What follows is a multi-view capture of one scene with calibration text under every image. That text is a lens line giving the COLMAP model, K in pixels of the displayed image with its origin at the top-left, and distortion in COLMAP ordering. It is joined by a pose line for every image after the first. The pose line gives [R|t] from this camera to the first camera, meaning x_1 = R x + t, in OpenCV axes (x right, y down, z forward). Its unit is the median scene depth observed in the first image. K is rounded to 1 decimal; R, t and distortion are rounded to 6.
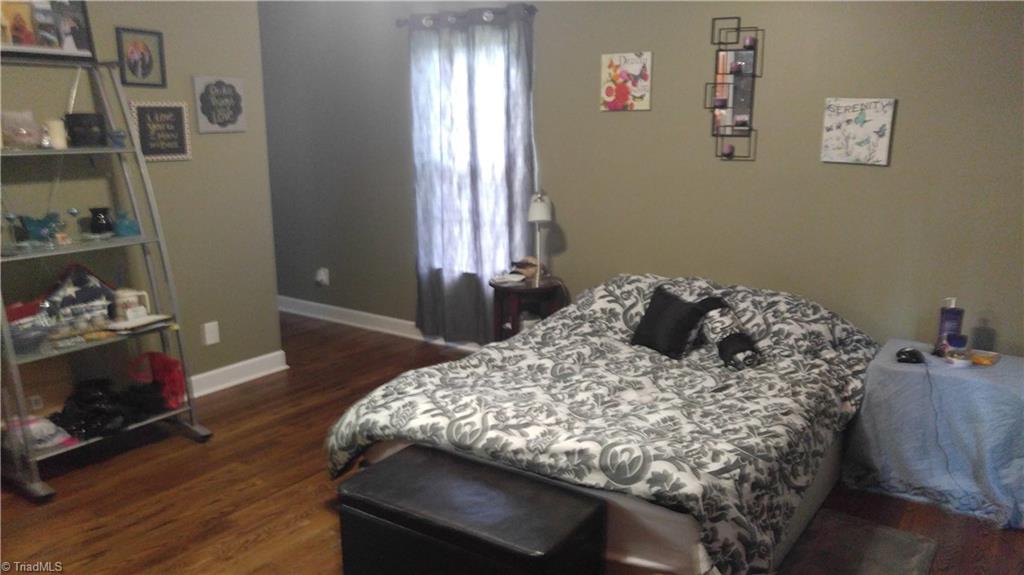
lens RADIAL K [[705.0, 0, 512.0], [0, 705.0, 287.5], [0, 0, 1]] dist [-0.009257, -0.005249]
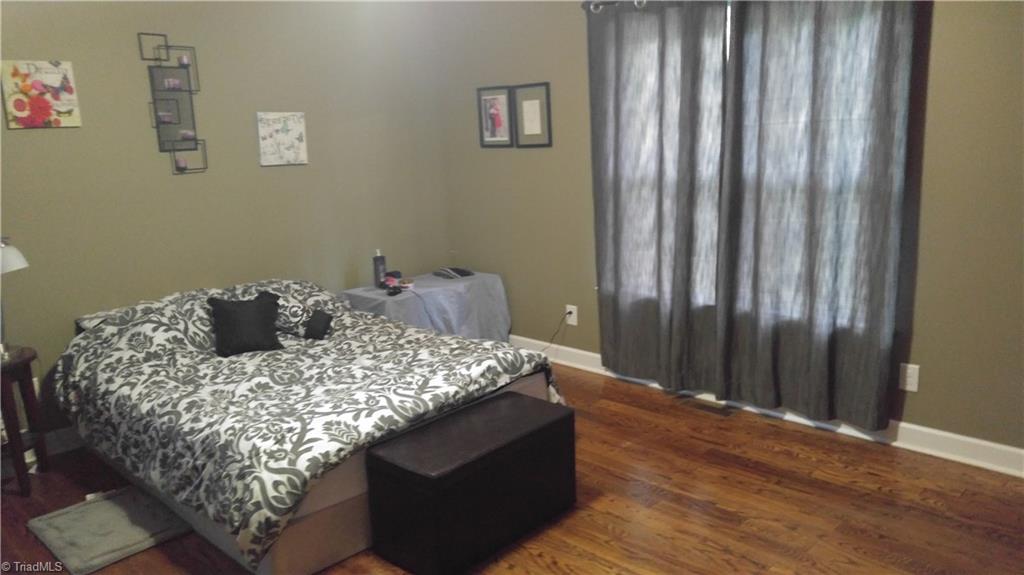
lens RADIAL K [[755.4, 0, 512.0], [0, 755.4, 287.5], [0, 0, 1]] dist [-0.001467, 0.030553]
pose [[0.216764, -0.225207, 0.949892, -0.751362], [0.255961, 0.952097, 0.167320, -0.091551], [-0.942071, 0.206866, 0.264024, 0.318589]]
